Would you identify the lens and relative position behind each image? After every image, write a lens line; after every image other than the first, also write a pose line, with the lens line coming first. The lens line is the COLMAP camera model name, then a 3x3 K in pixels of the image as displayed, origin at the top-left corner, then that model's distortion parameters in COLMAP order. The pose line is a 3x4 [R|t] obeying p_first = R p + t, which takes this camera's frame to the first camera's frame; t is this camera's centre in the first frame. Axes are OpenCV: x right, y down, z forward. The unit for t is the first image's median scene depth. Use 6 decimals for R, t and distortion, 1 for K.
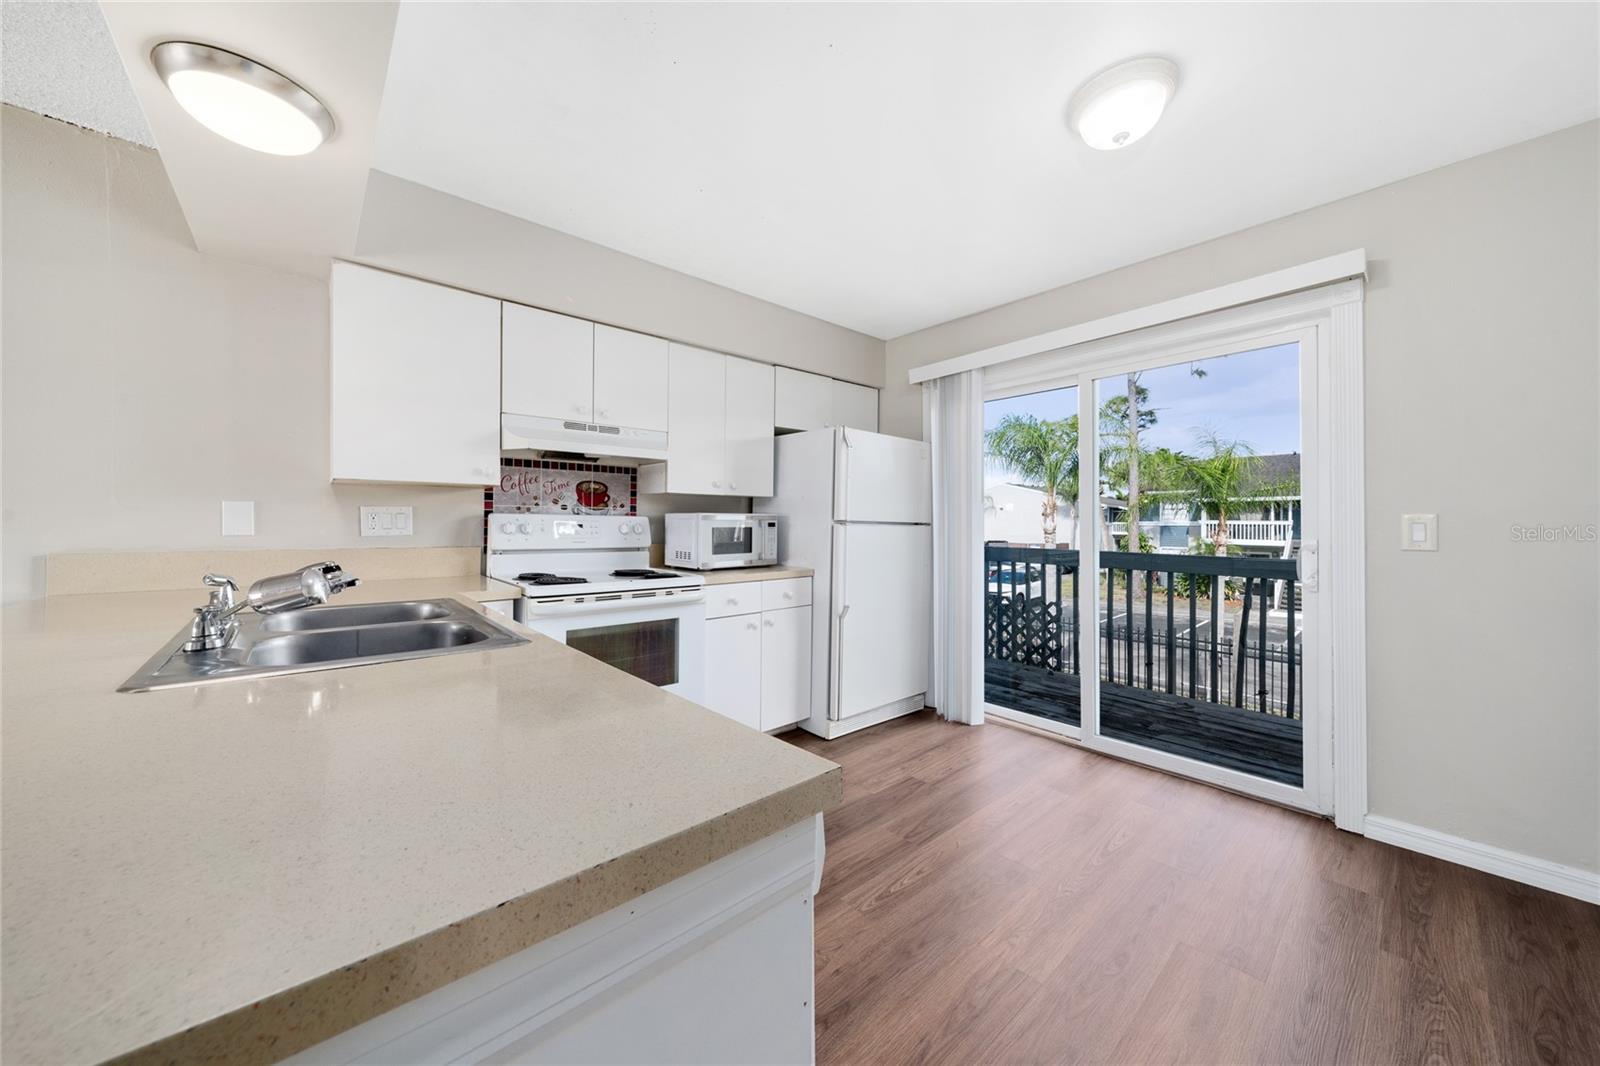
lens RADIAL K [[554.7, 0, 790.8], [0, 554.7, 523.1], [0, 0, 1]] dist [0.000128, -0.000006]
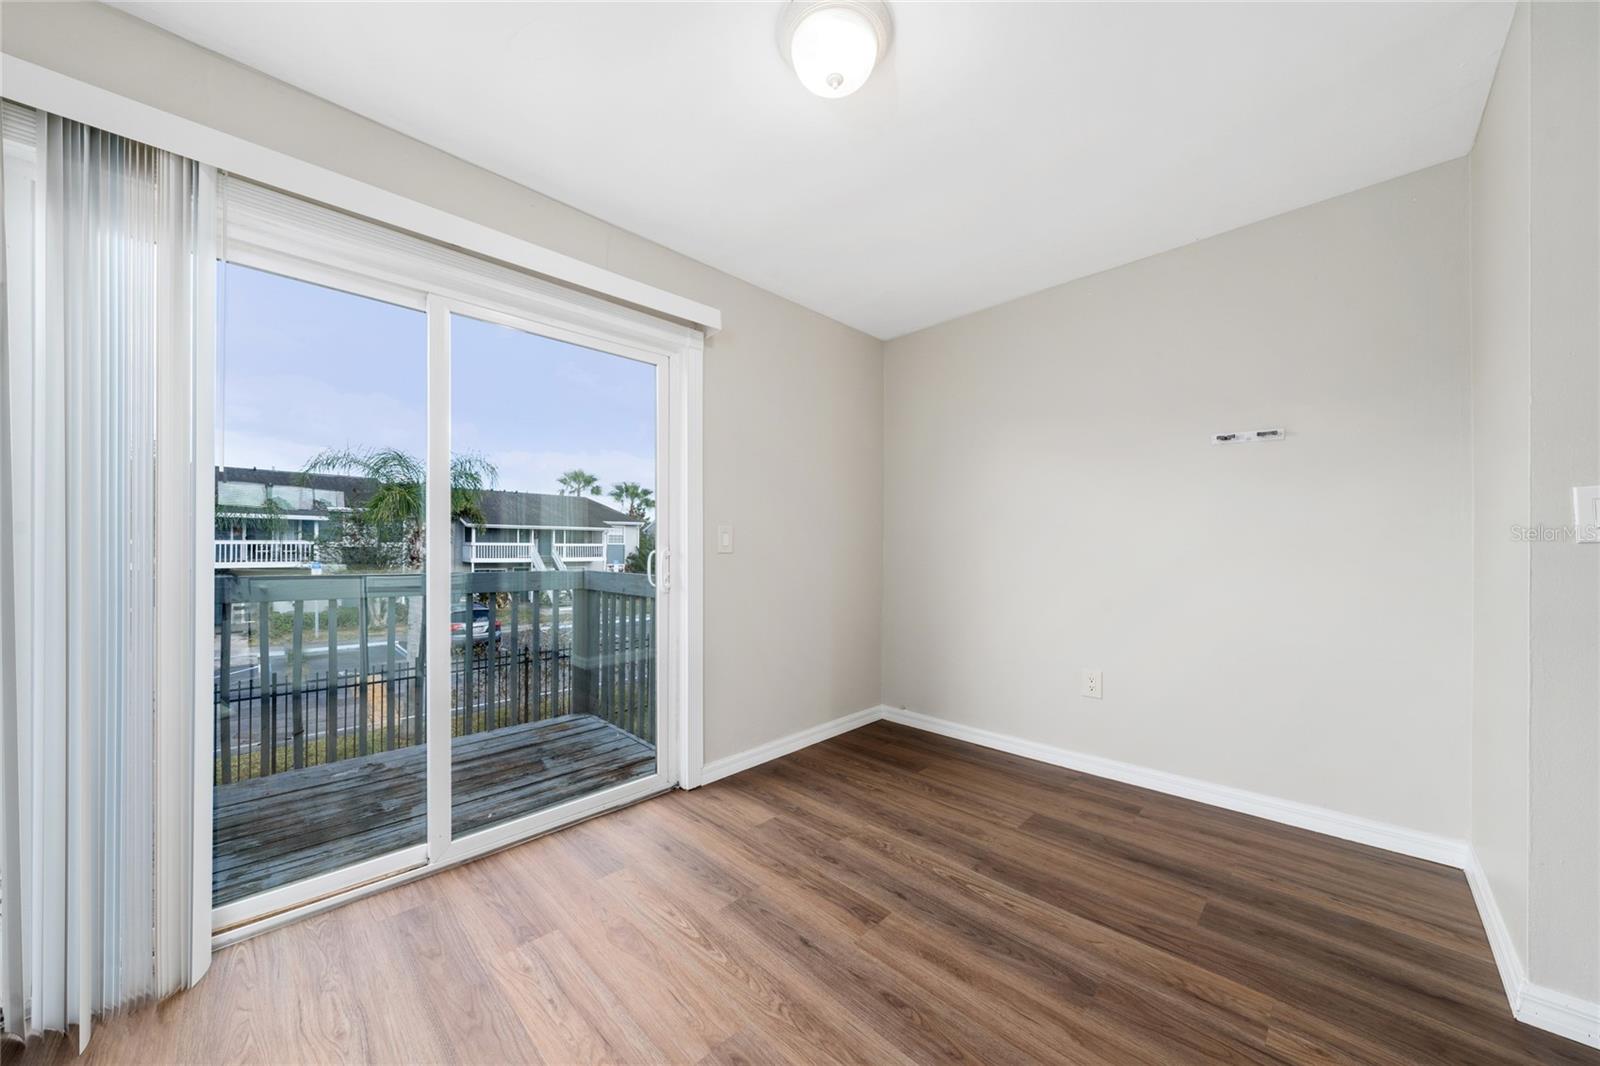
lens RADIAL K [[551.4, 0, 799.1], [0, 551.4, 542.9], [0, 0, 1]] dist [-0.001022, -0.000043]
pose [[-0.060801, 0.008654, 0.998112, -0.161943], [-0.000363, 0.999962, -0.008693, 0.024983], [-0.998150, -0.000890, -0.060795, 0.651639]]
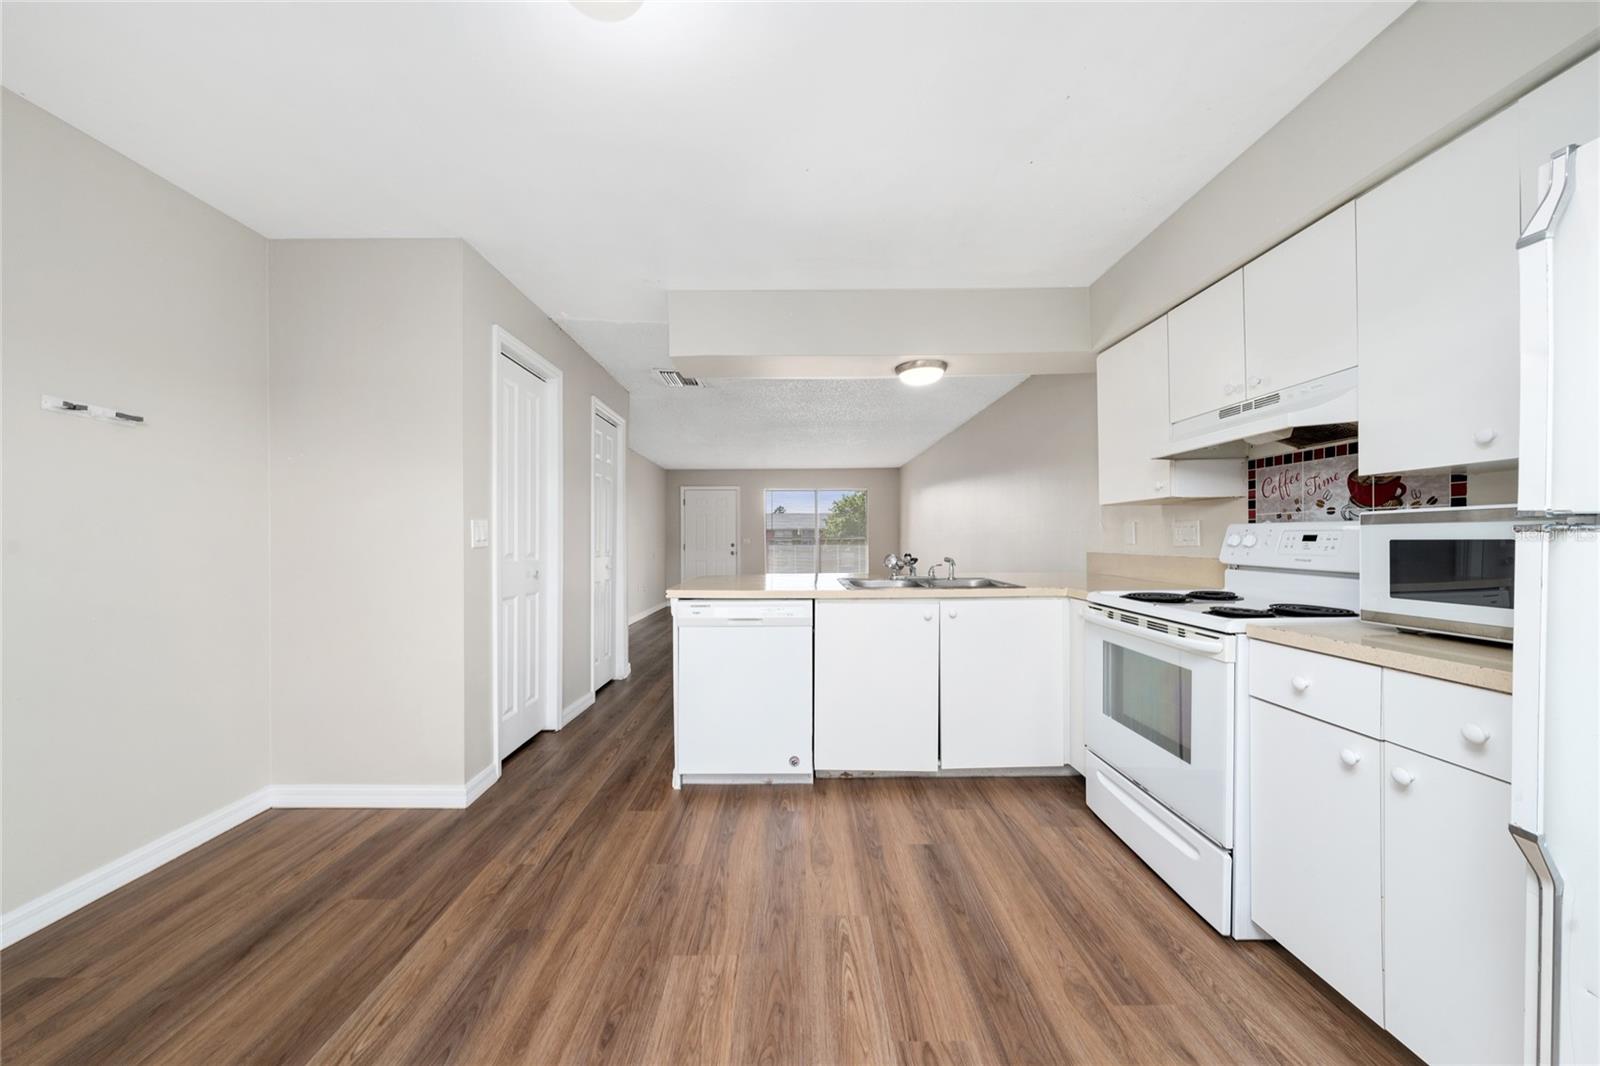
lens RADIAL K [[551.4, 0, 799.1], [0, 551.4, 542.9], [0, 0, 1]] dist [-0.001022, -0.000043]
pose [[-0.654159, 0.005243, -0.756339, 0.563904], [0.001370, 0.999983, 0.005747, 0.007034], [0.756355, 0.002723, -0.654155, 0.963439]]
